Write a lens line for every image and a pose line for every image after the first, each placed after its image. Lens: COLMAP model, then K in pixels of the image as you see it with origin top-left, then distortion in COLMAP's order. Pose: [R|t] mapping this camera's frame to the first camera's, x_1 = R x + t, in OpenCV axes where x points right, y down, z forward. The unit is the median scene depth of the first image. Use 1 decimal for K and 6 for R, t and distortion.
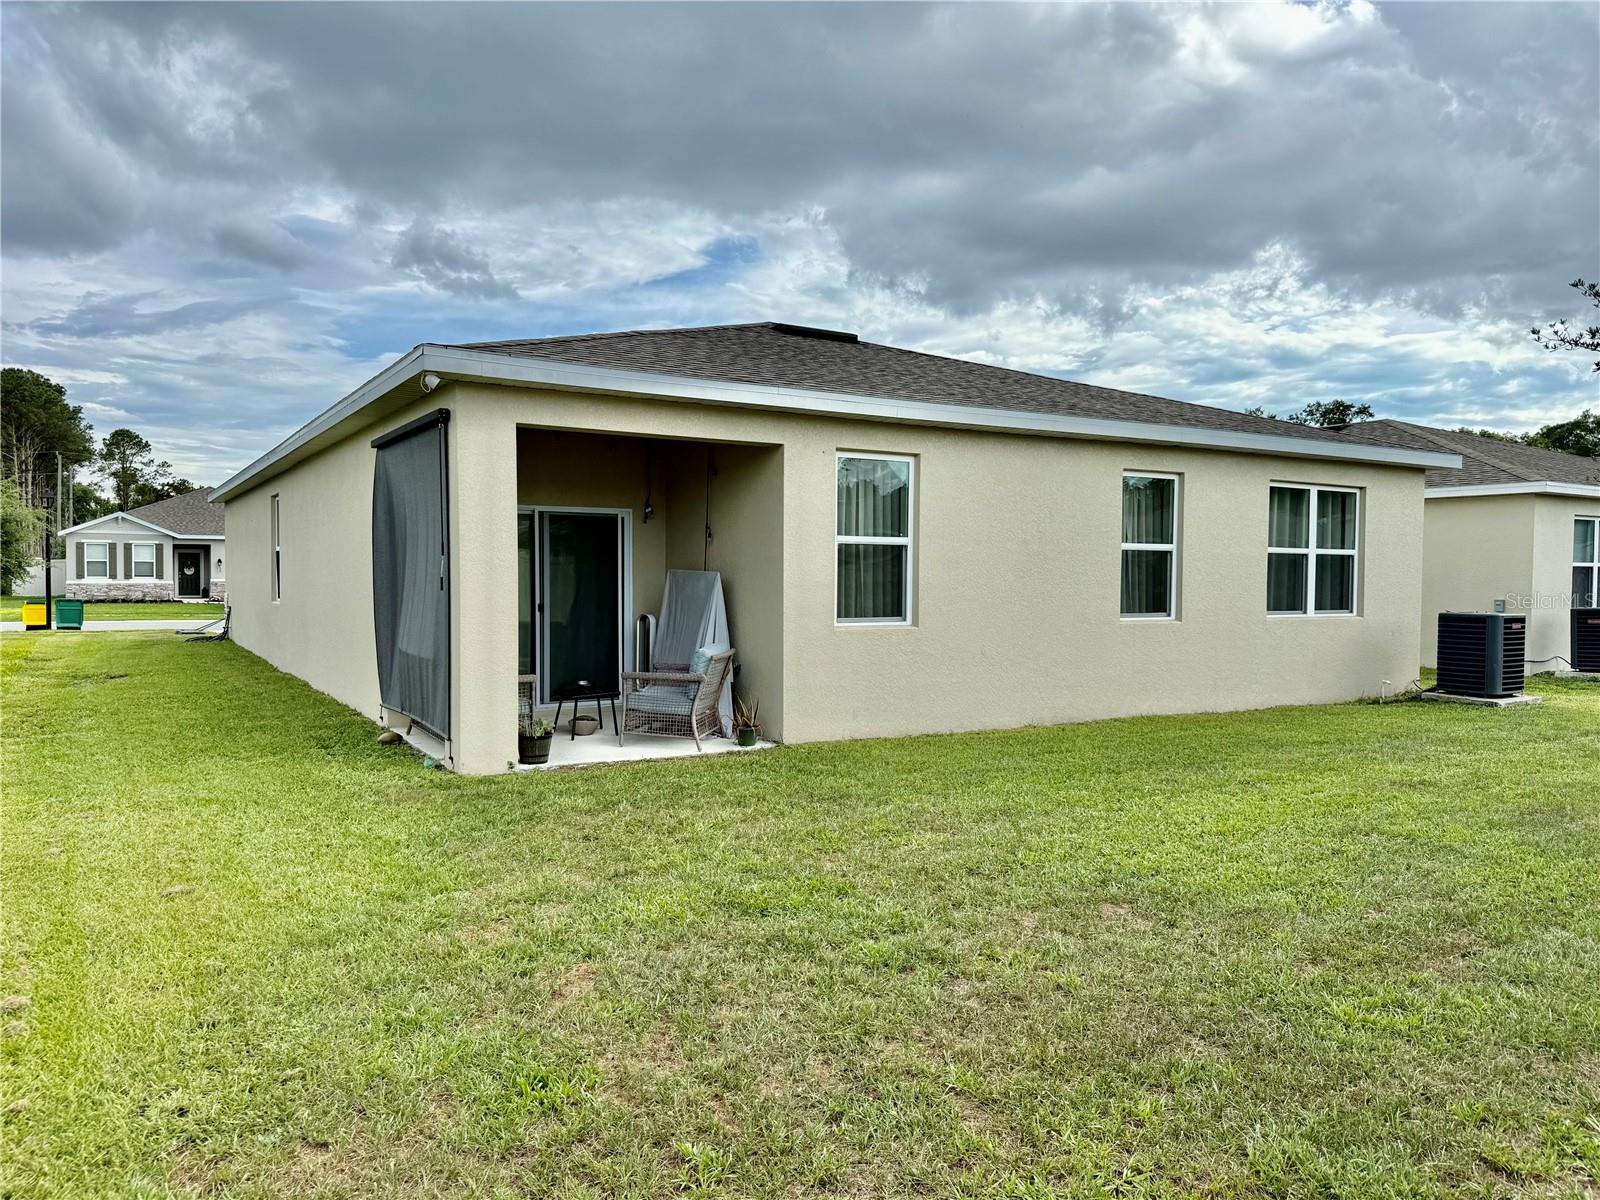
lens RADIAL K [[1128.7, 0, 795.4], [0, 1128.7, 608.8], [0, 0, 1]] dist [0.023960, -0.035949]
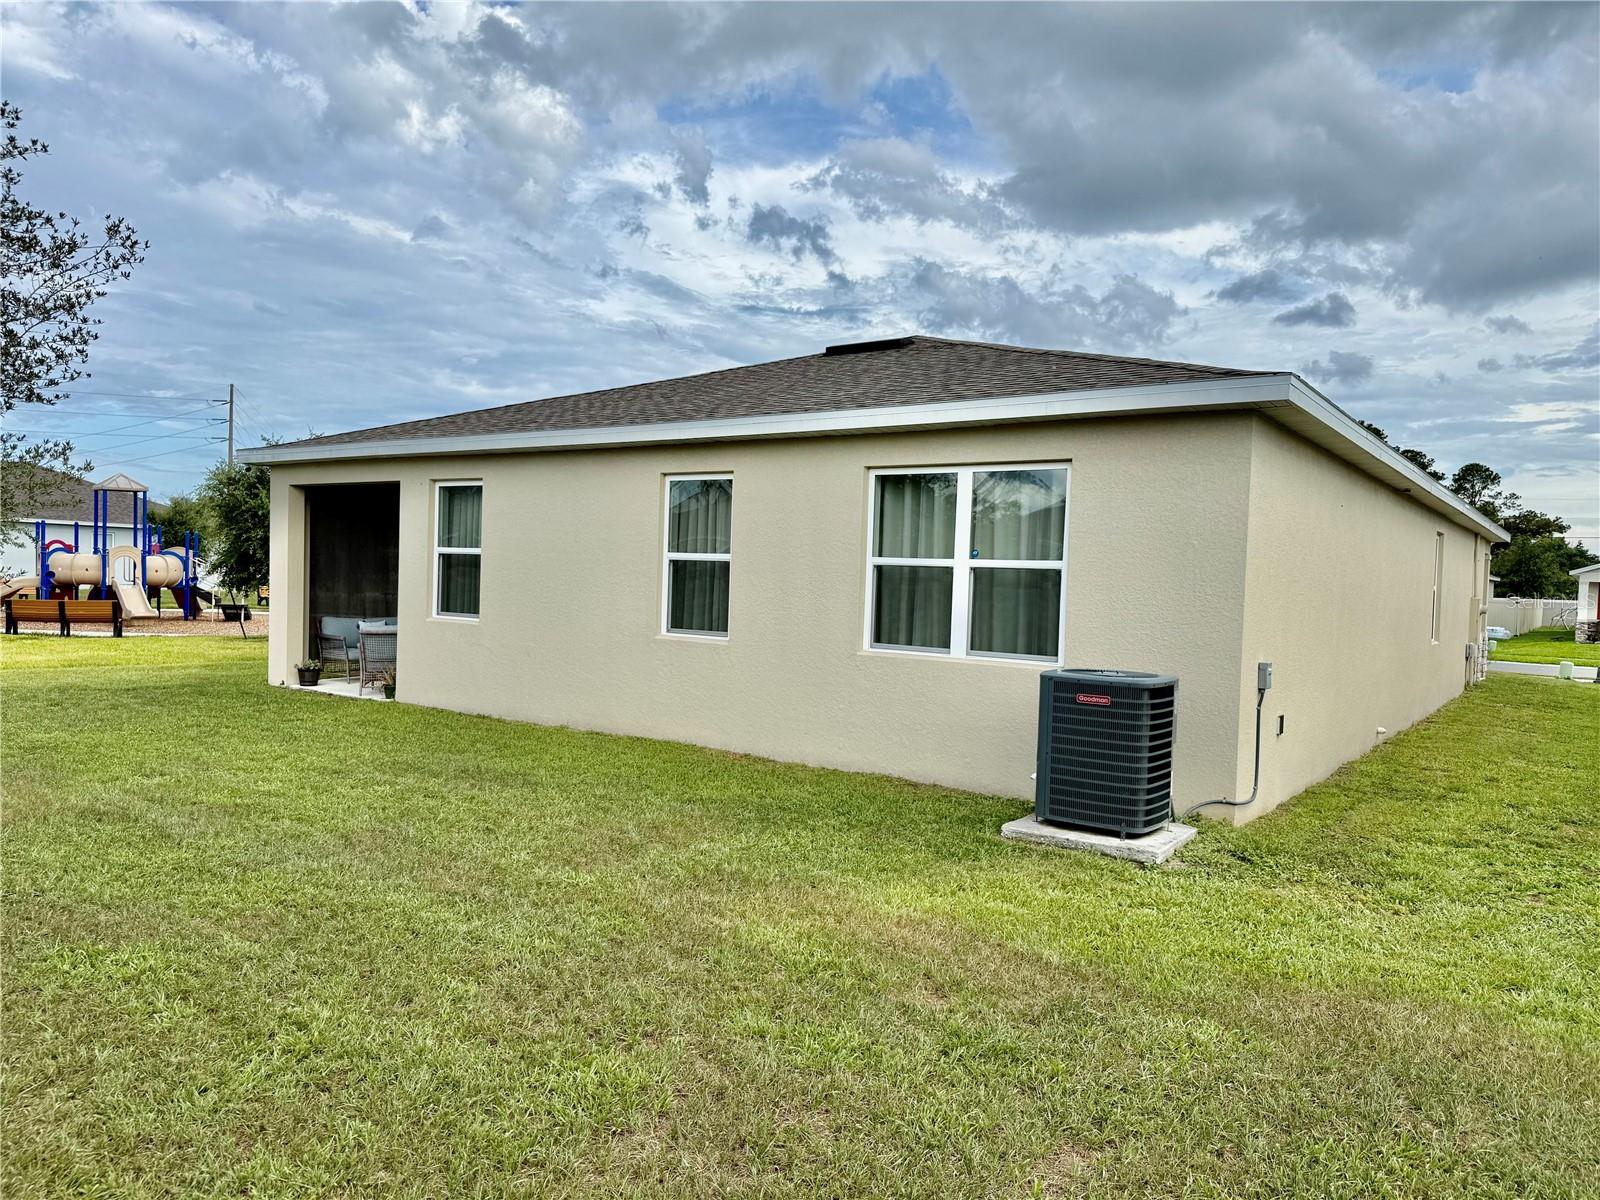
lens RADIAL K [[1128.7, 0, 796.3], [0, 1128.7, 597.8], [0, 0, 1]] dist [0.023960, -0.035949]
pose [[0.411872, 0.015280, -0.911114, 1.078021], [-0.070144, 0.997424, -0.014981, -0.013120], [0.908538, 0.070079, 0.411883, 0.656222]]
